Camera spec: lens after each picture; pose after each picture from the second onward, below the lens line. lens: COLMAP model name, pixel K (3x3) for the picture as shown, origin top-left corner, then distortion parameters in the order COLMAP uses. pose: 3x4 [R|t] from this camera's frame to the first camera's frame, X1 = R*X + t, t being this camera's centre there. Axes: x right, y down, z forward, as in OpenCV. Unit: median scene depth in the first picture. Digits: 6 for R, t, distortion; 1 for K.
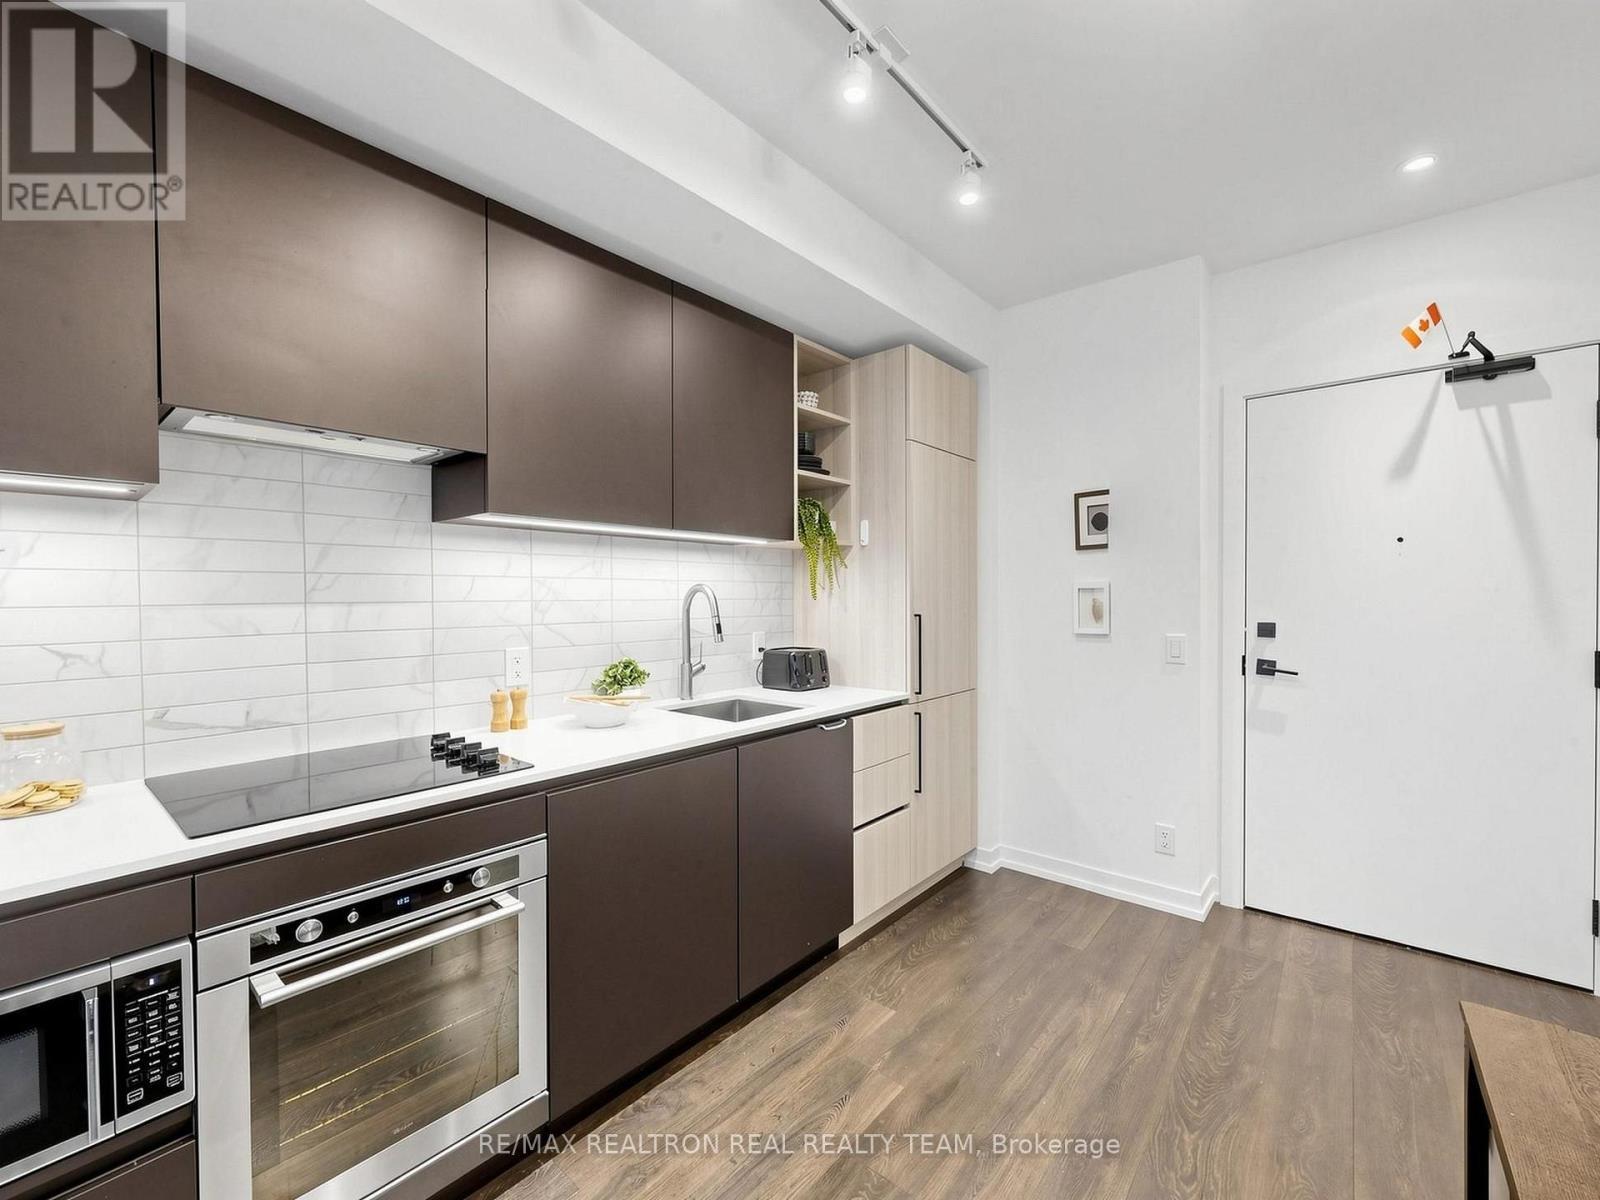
lens RADIAL K [[686.1, 0, 800.0], [0, 686.1, 600.0], [0, 0, 1]] dist [0.000393, 0.000088]
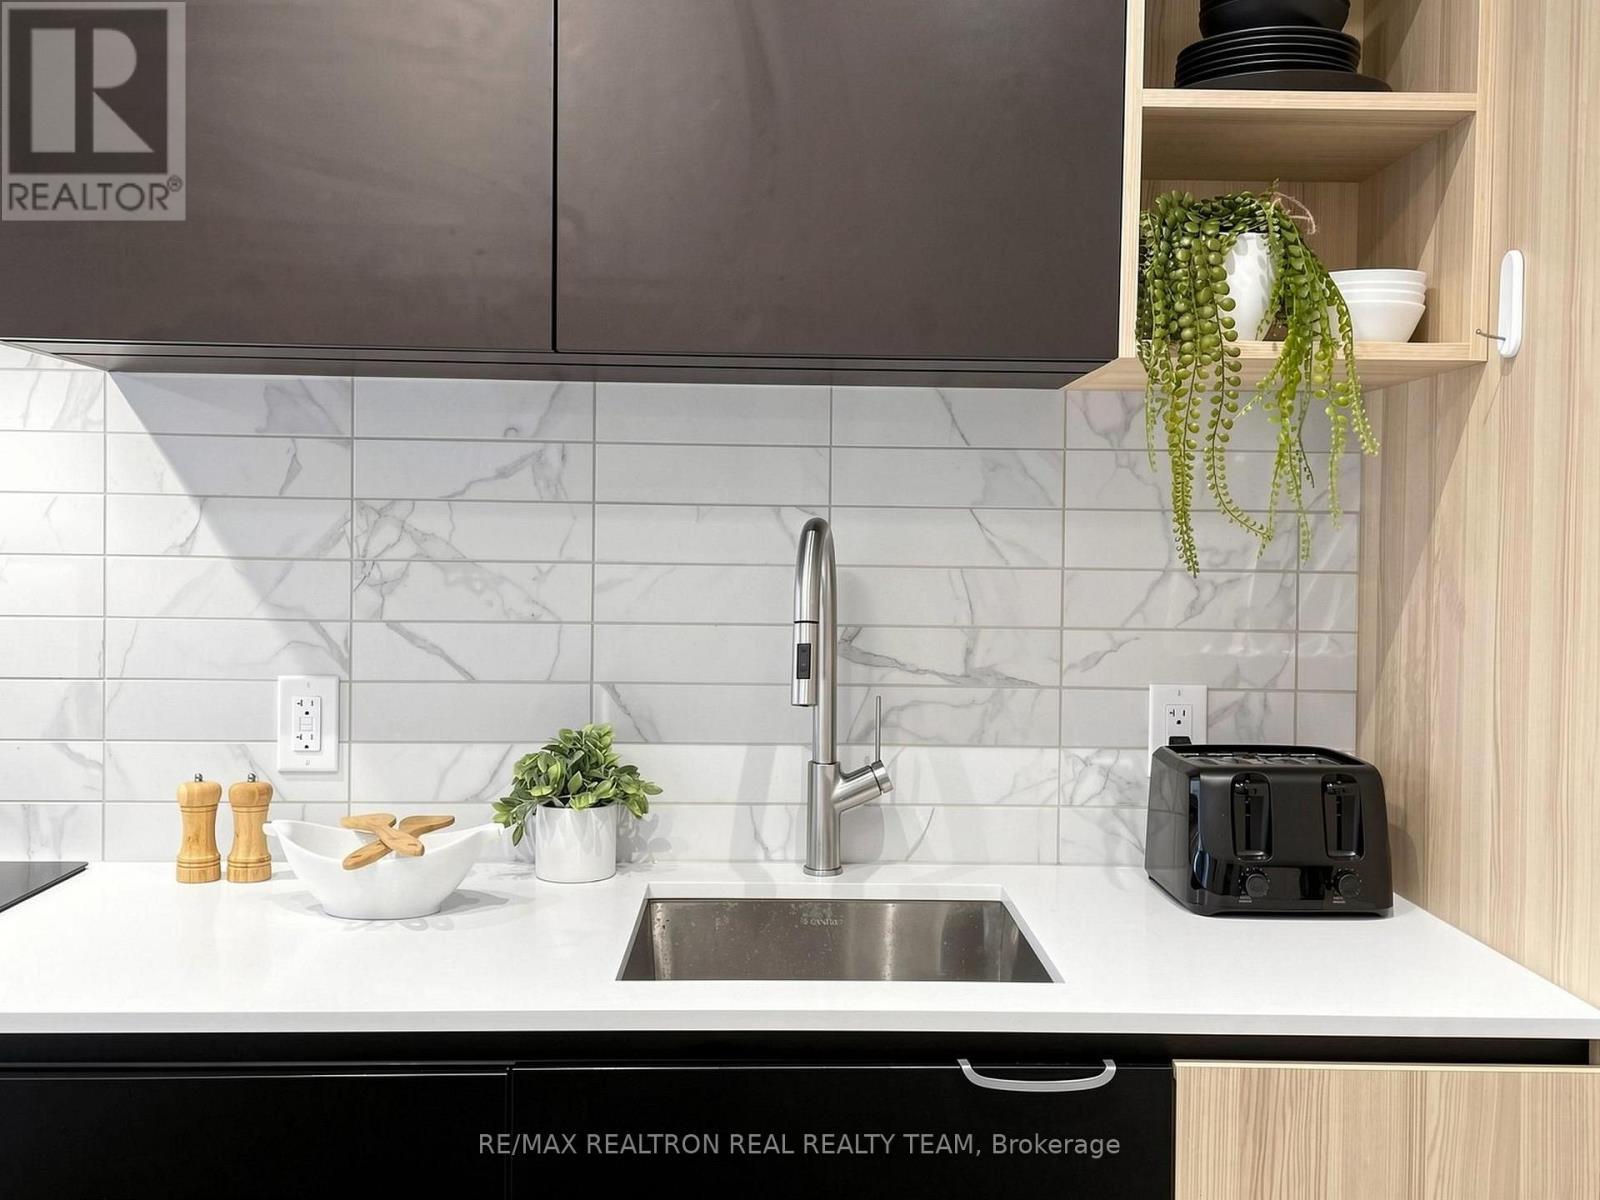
lens RADIAL K [[1583.6, 0, 799.2], [0, 1583.6, 570.7], [0, 0, 1]] dist [0.055126, -0.007340]
pose [[0.672542, 0.025681, -0.739613, 0.395108], [-0.020840, 0.999659, 0.015760, -0.009974], [0.739766, 0.004814, 0.672847, 0.508269]]
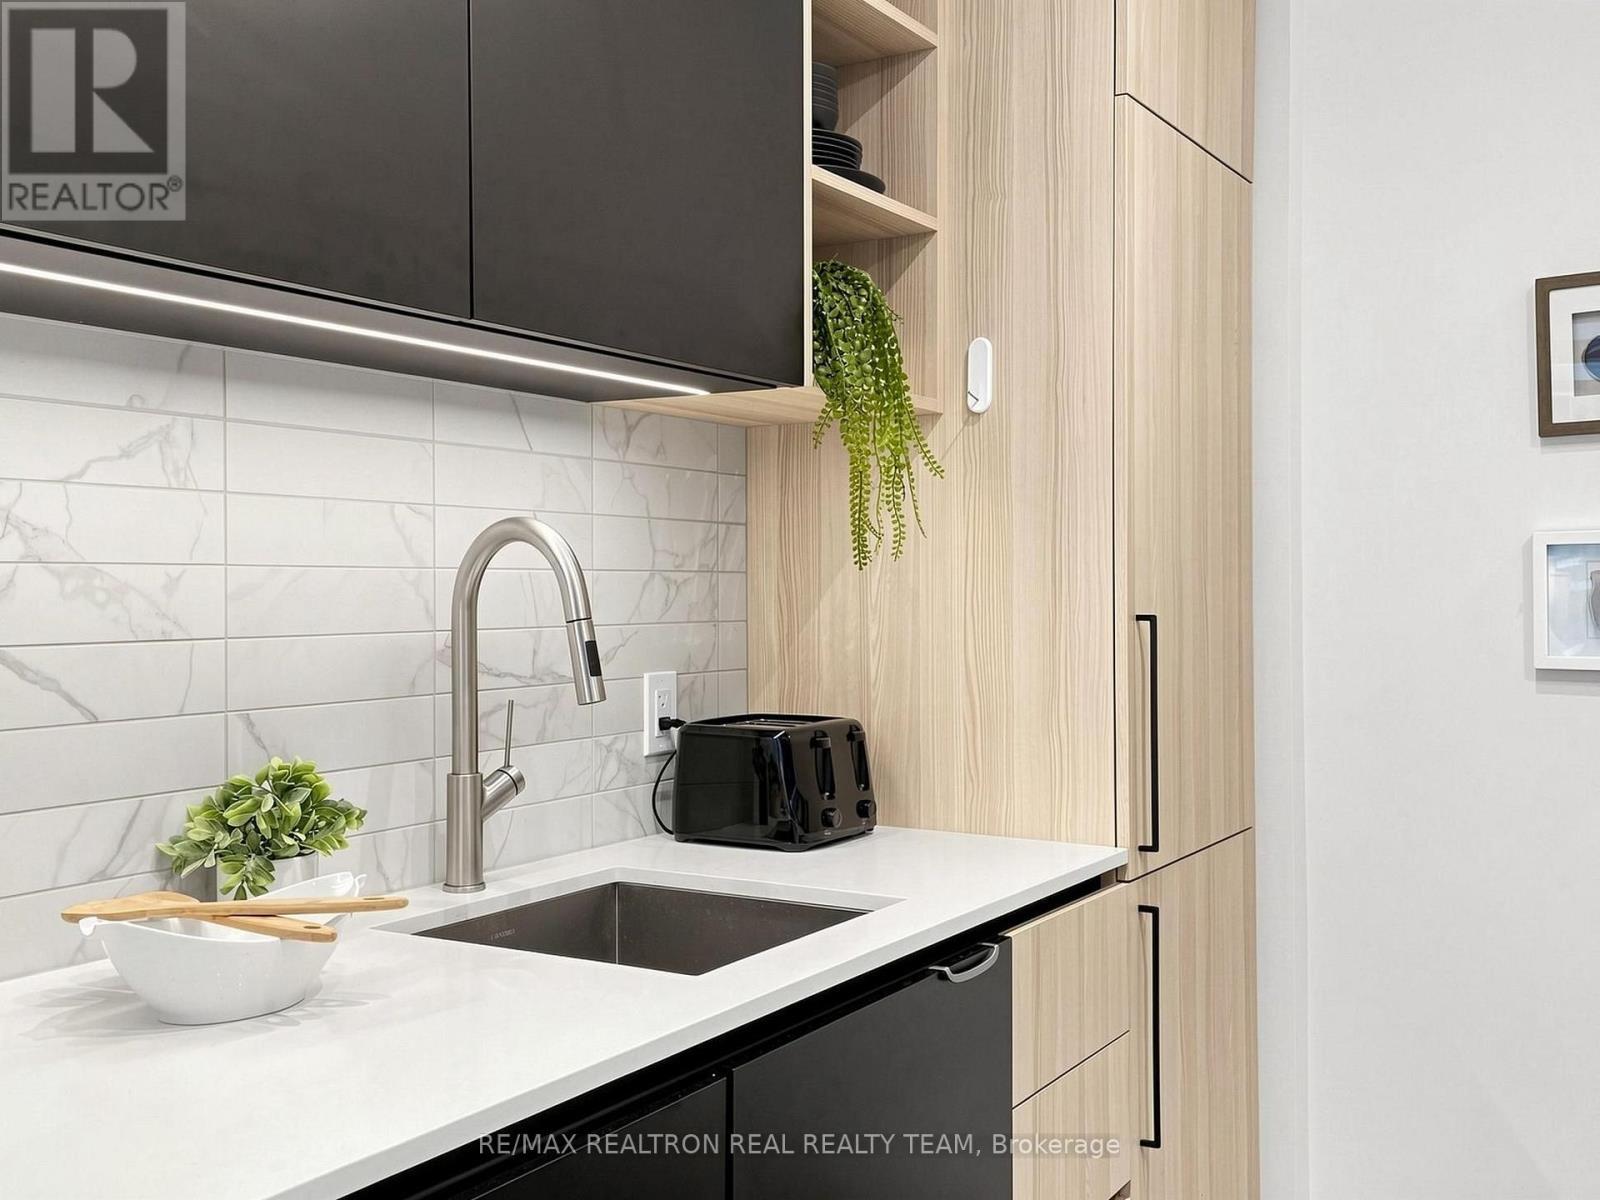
lens RADIAL K [[1615.3, 0, 800.0], [0, 1615.3, 600.0], [0, 0, 1]] dist [0.091574, -0.001179]
pose [[0.987368, 0.000242, 0.158441, -0.138174], [-0.000329, 1.000000, 0.000527, 0.014286], [-0.158441, -0.000573, 0.987368, 0.260797]]
